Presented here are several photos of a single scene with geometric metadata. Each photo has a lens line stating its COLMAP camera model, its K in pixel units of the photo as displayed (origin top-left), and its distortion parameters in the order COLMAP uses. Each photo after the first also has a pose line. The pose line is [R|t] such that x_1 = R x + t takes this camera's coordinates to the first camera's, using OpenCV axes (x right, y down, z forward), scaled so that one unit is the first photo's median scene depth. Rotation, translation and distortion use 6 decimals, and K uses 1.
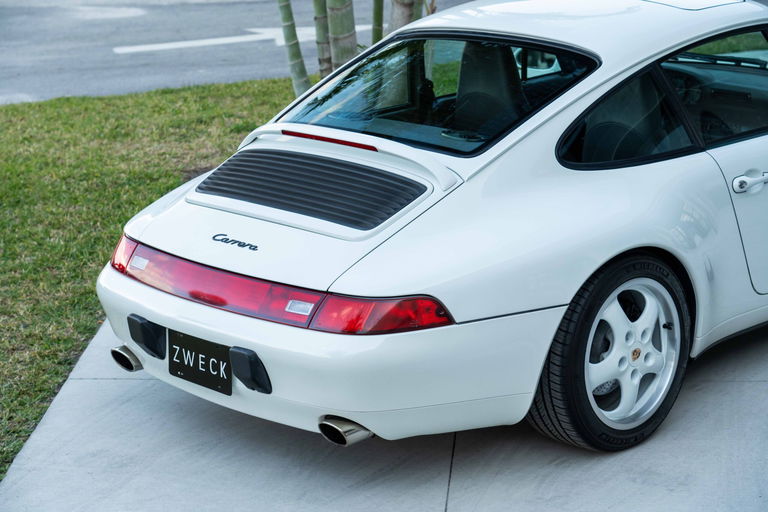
lens RADIAL K [[1800.0, 0, 383.9], [0, 1800.0, 255.6], [0, 0, 1]] dist [-0.037434, 0.000000]
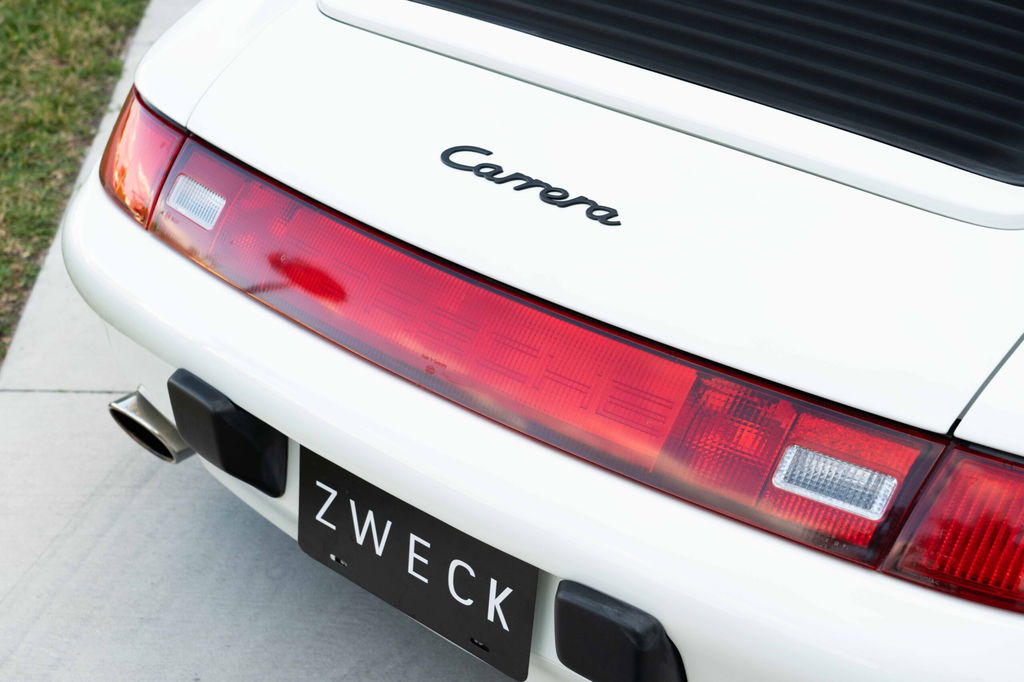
lens RADIAL K [[1501.3, 0, 510.0], [0, 1501.3, 344.6], [0, 0, 1]] dist [0.057738, 0.000000]
pose [[0.989879, 0.000666, 0.141915, -0.114099], [-0.037507, 0.965660, 0.257087, -0.043933], [-0.136871, -0.259807, 0.955911, 0.695091]]
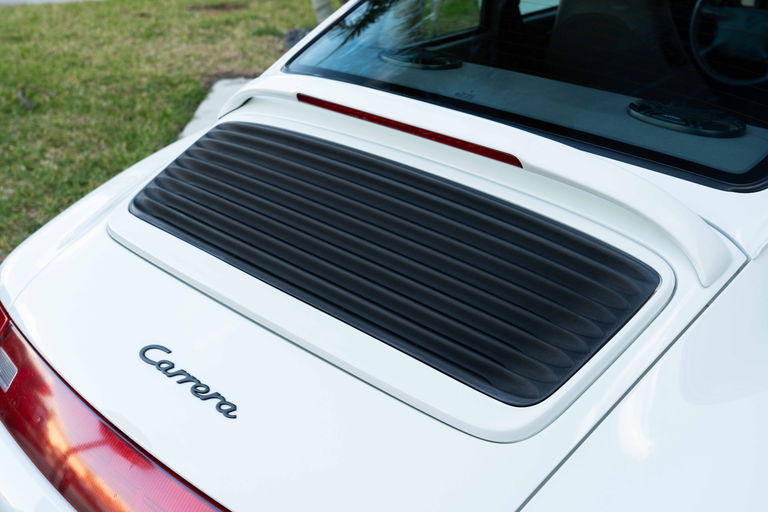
lens RADIAL K [[918.9, 0, 387.4], [0, 918.9, 250.7], [0, 0, 1]] dist [0.049606, 0.000000]
pose [[0.999227, 0.009974, 0.038034, -0.040670], [-0.016630, 0.983725, 0.178910, -0.072192], [-0.035630, -0.179404, 0.983130, 0.734730]]
